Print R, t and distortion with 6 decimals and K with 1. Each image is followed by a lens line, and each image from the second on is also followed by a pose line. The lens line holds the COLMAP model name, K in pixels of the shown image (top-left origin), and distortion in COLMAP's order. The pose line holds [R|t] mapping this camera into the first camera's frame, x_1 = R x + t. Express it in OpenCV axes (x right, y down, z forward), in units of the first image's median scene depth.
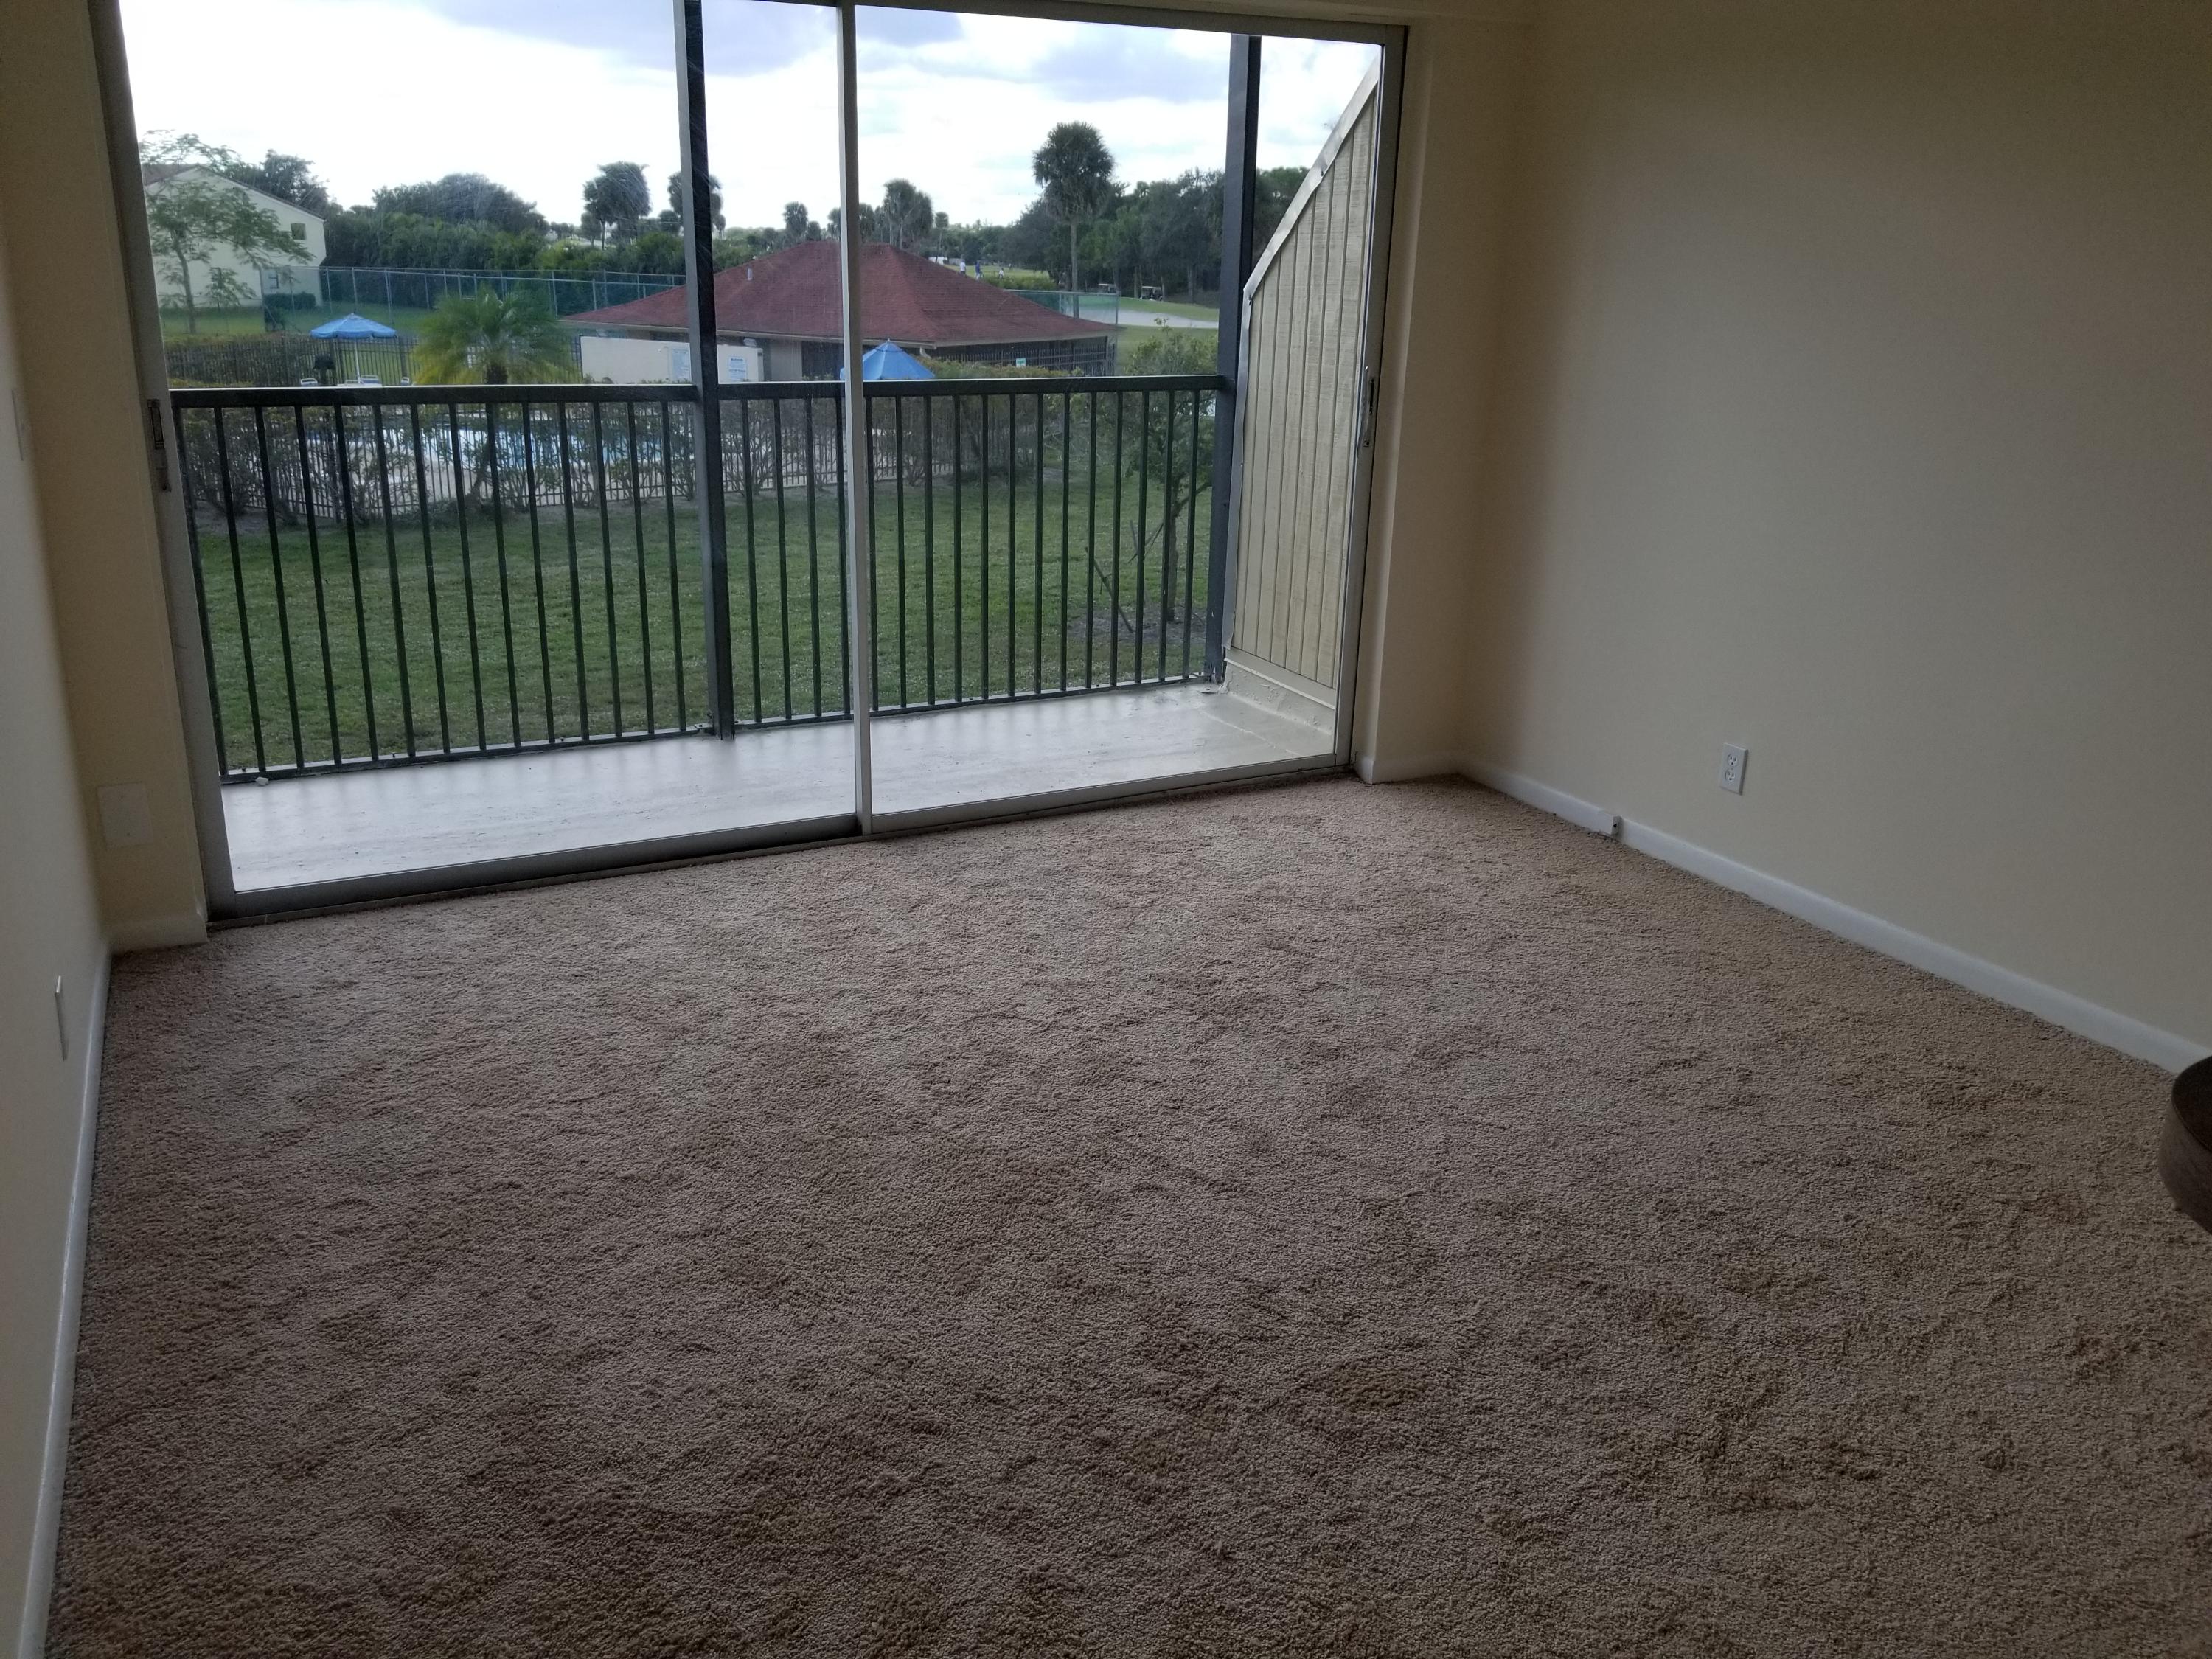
lens RADIAL K [[1717.7, 0, 1101.3], [0, 1717.7, 788.8], [0, 0, 1]] dist [0.052459, -0.116097]
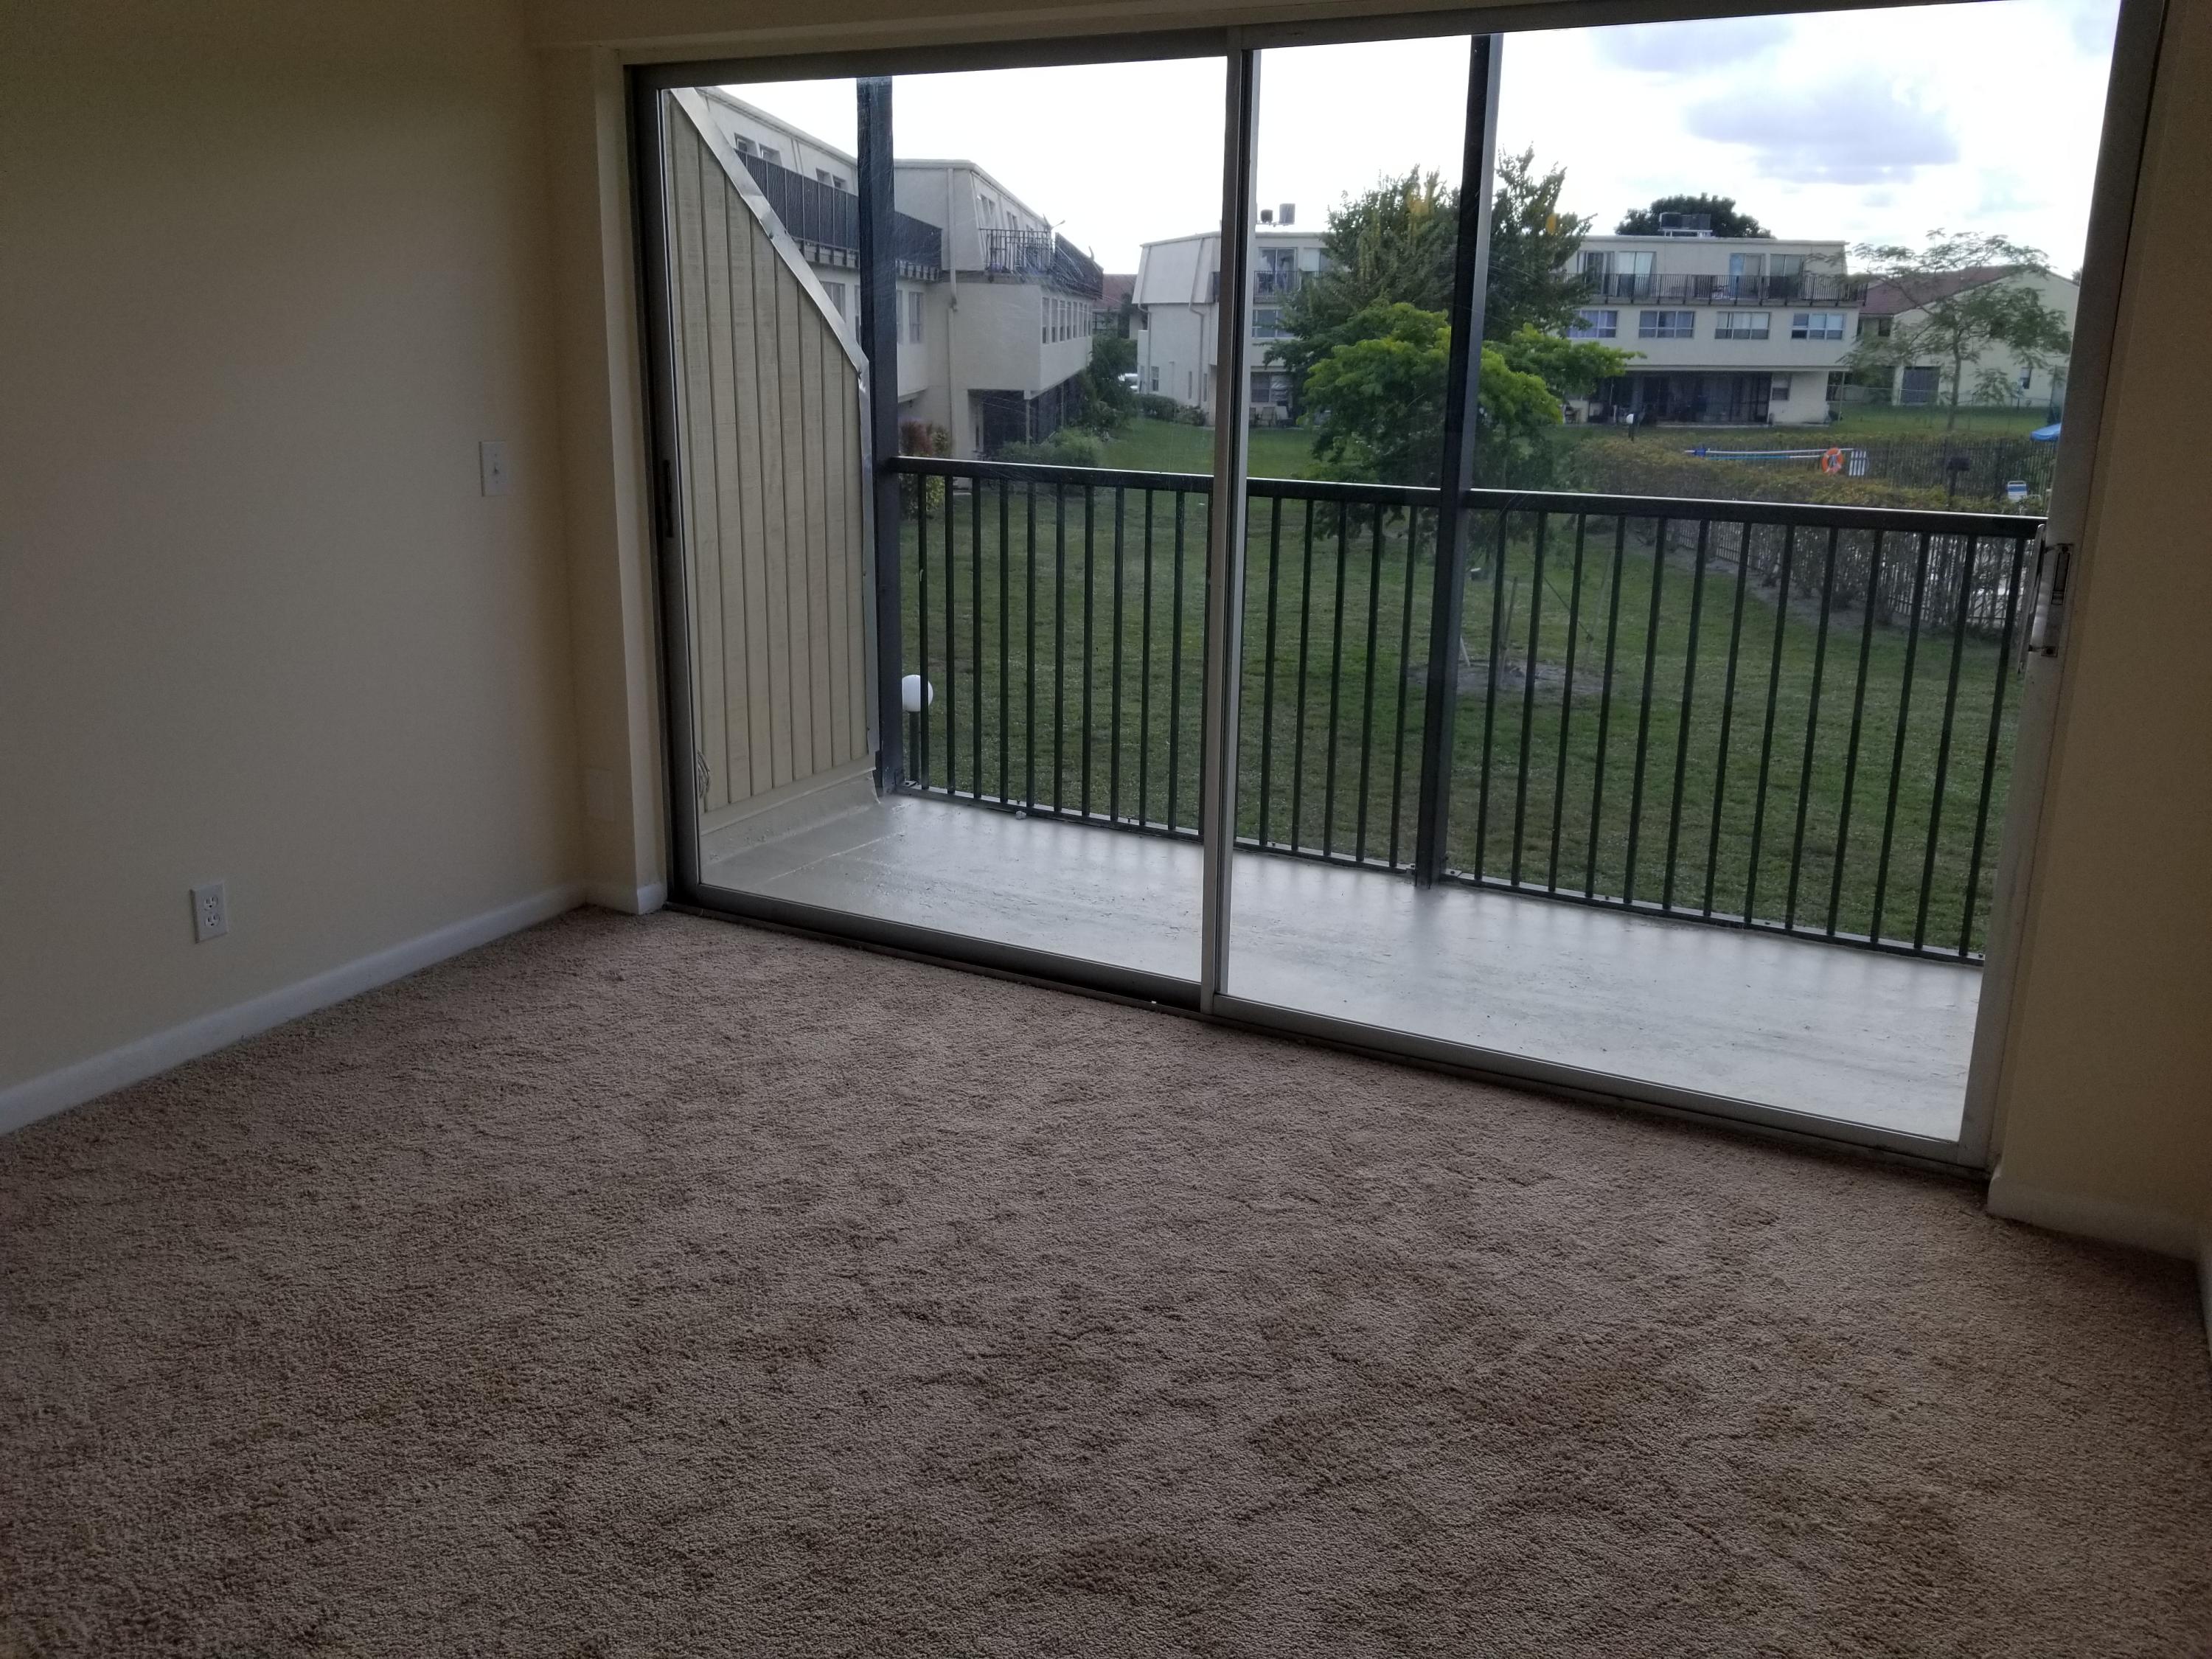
lens RADIAL K [[1732.5, 0, 1097.2], [0, 1732.5, 745.3], [0, 0, 1]] dist [0.103275, -0.208443]
pose [[0.578259, 0.179251, -0.795918, 0.072510], [-0.243492, 0.969022, 0.041332, -0.018344], [0.778671, 0.169899, 0.603992, 0.062972]]
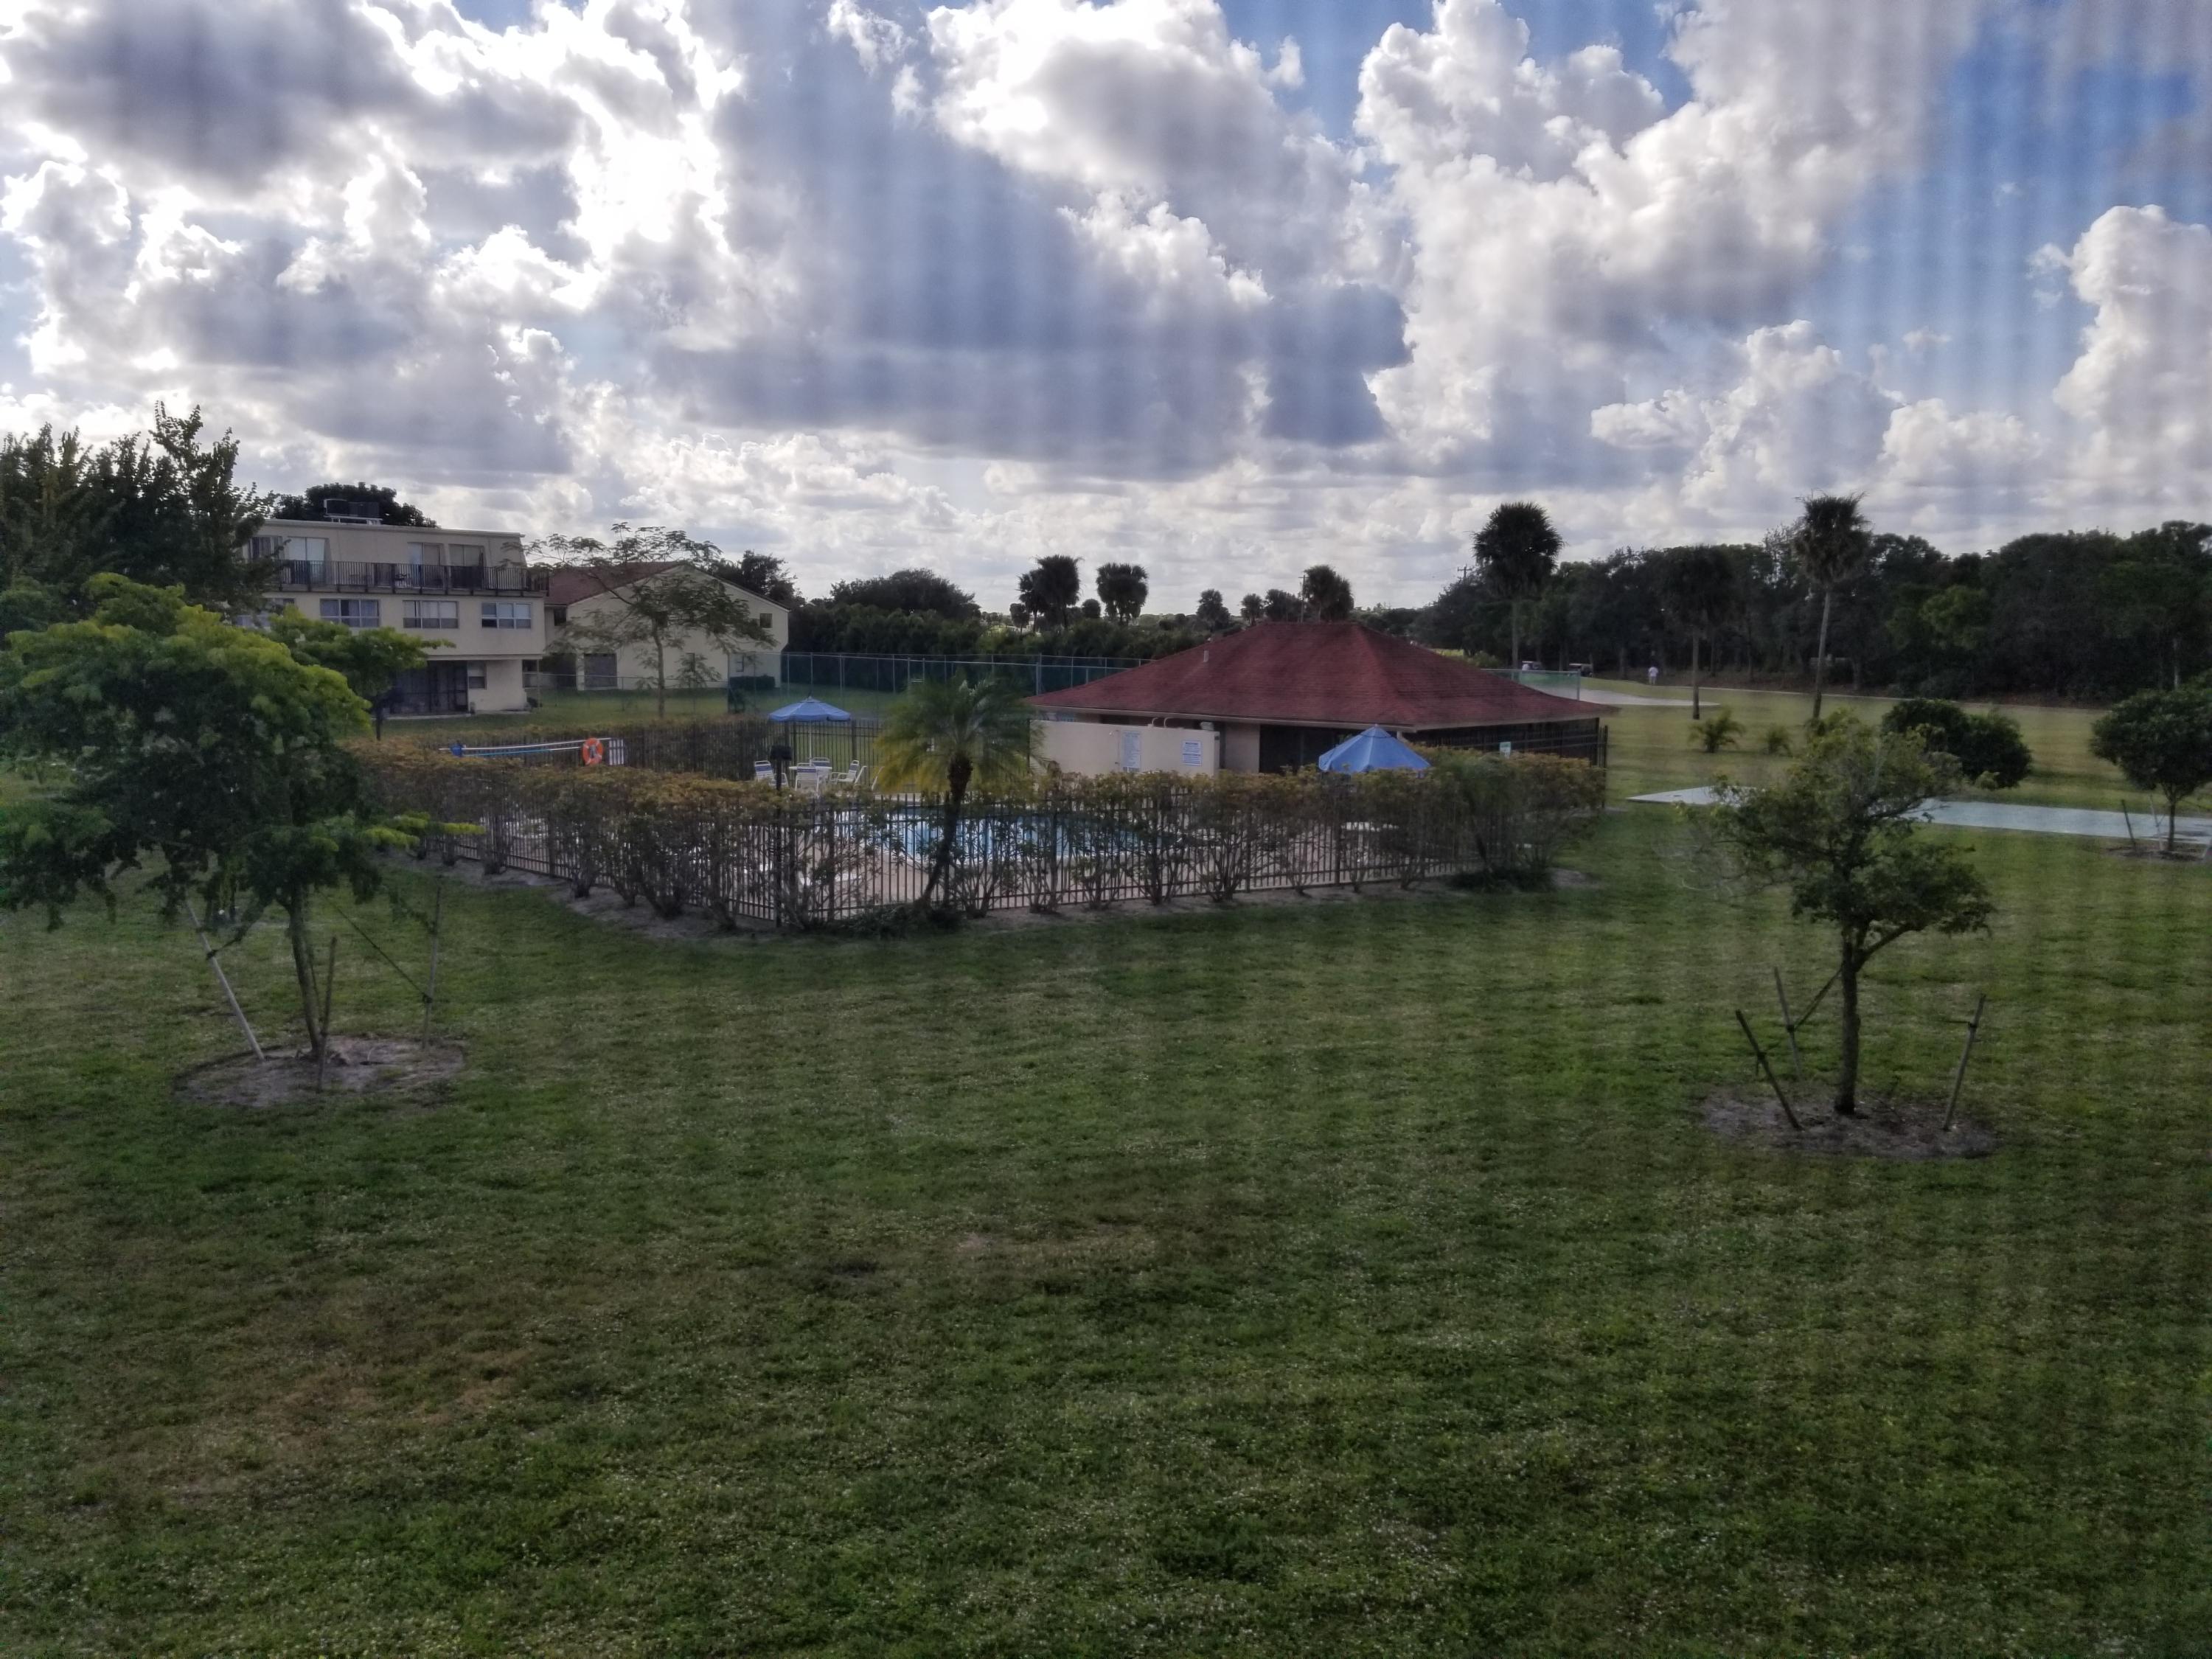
lens RADIAL K [[1732.5, 0, 1097.2], [0, 1732.5, 745.3], [0, 0, 1]] dist [0.103275, -0.208443]
pose [[0.973909, 0.004273, -0.226900, -0.075766], [-0.057564, 0.971775, -0.228780, -0.047969], [0.219518, 0.235872, 0.946666, 0.159670]]
